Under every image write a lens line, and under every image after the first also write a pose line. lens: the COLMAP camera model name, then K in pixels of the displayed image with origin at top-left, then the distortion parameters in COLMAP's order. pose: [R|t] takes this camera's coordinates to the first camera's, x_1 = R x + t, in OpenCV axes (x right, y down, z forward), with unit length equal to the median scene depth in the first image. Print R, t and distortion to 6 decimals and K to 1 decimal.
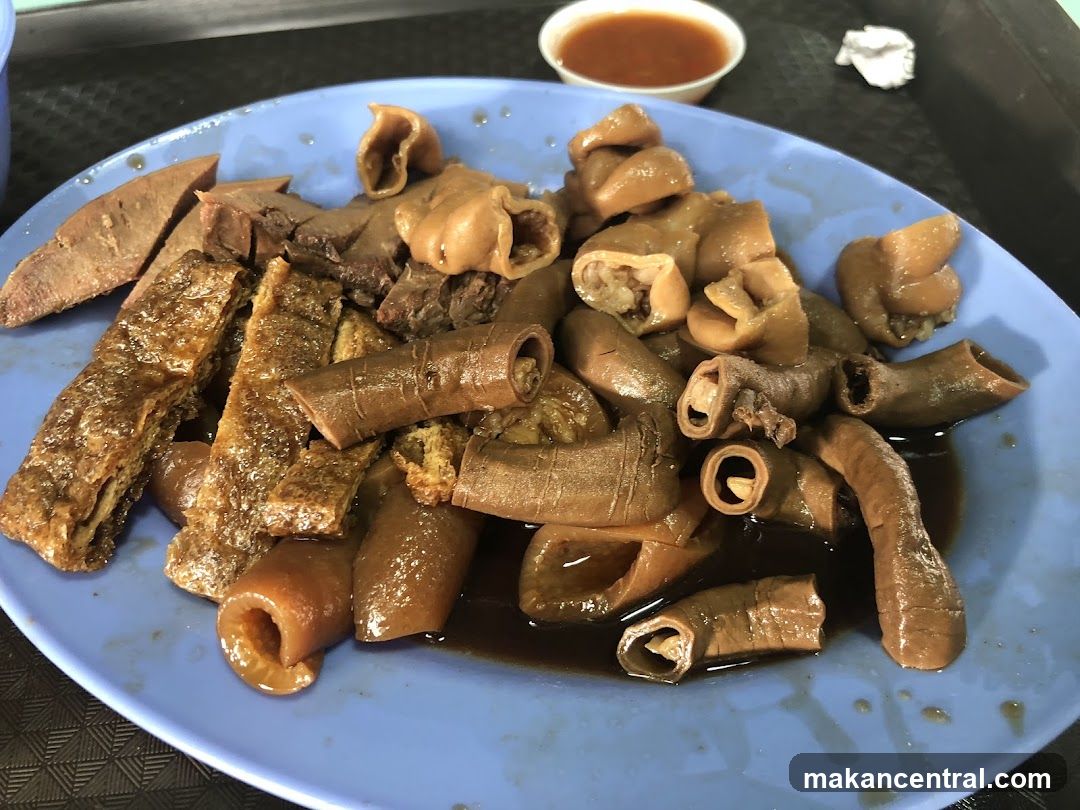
lens RADIAL K [[870.4, 0, 540.0], [0, 870.4, 405.0], [0, 0, 1]] dist [0.084957, -0.229537]
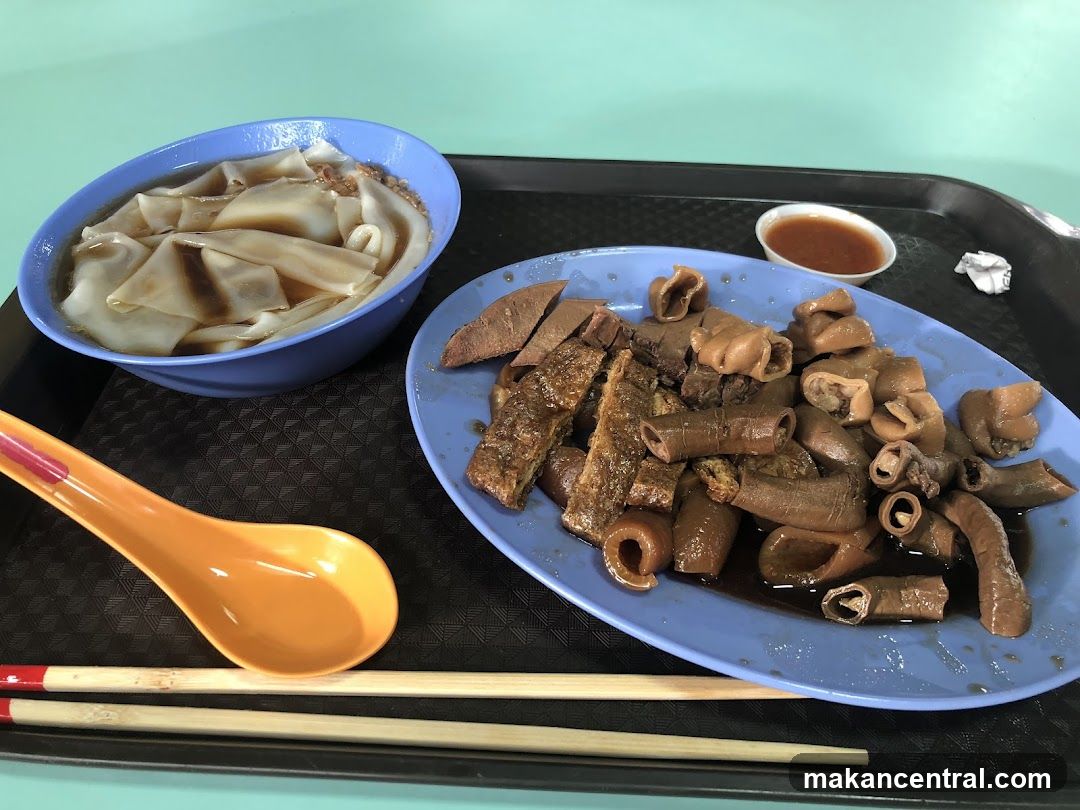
lens RADIAL K [[873.7, 0, 540.0], [0, 873.7, 405.0], [0, 0, 1]] dist [-0.006054, 0.002045]
pose [[0.988127, 0.145159, -0.050337, -0.375724], [-0.150624, 0.979855, -0.131139, 0.185887], [0.030287, 0.137164, 0.990085, -0.664373]]
